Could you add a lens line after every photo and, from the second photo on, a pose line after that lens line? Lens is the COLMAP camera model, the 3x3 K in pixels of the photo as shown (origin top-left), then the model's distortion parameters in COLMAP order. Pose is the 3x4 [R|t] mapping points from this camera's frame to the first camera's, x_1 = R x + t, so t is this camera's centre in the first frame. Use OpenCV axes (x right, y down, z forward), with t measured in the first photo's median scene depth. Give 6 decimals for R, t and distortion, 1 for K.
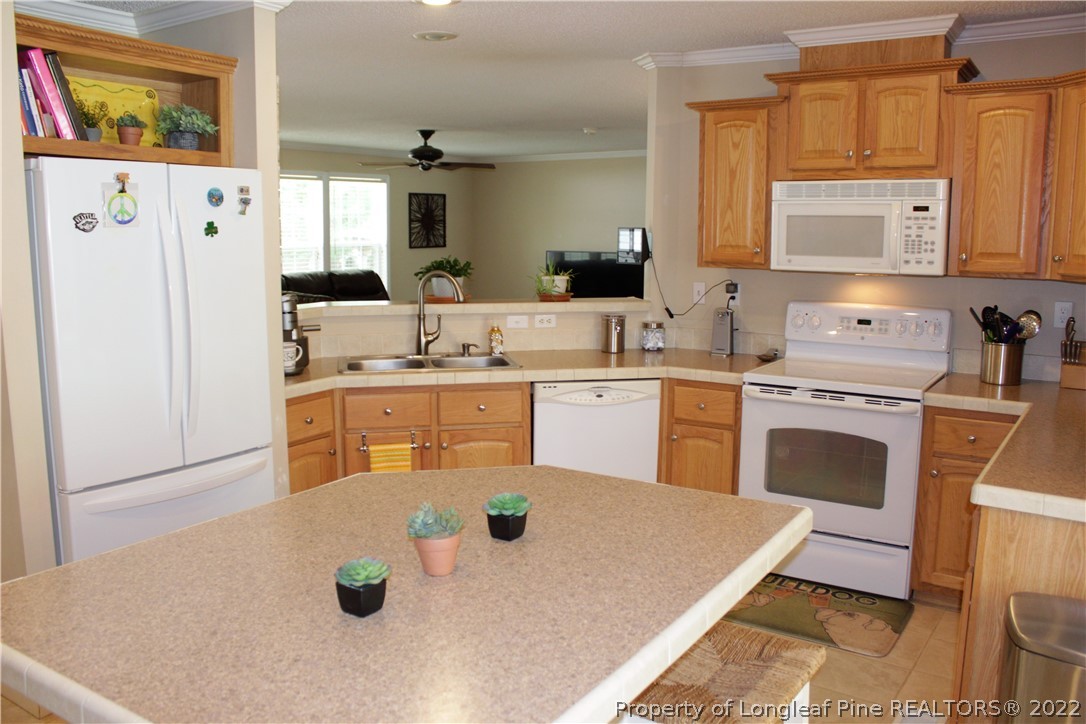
lens RADIAL K [[915.5, 0, 540.1], [0, 915.5, 361.5], [0, 0, 1]] dist [-0.162179, 0.137321]
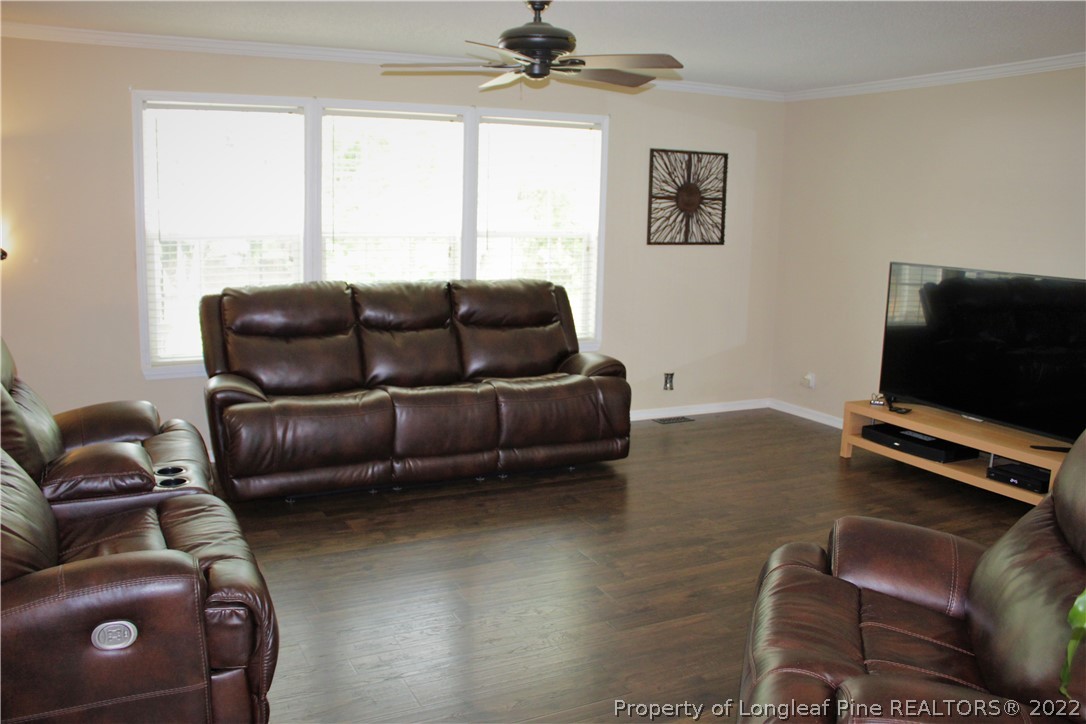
lens RADIAL K [[915.5, 0, 540.1], [0, 915.5, 361.5], [0, 0, 1]] dist [-0.162179, 0.137321]
pose [[0.865877, 0.087723, -0.492505, 0.249676], [-0.083915, 0.996025, 0.029877, -0.179236], [0.493169, 0.015459, 0.869796, 1.336452]]
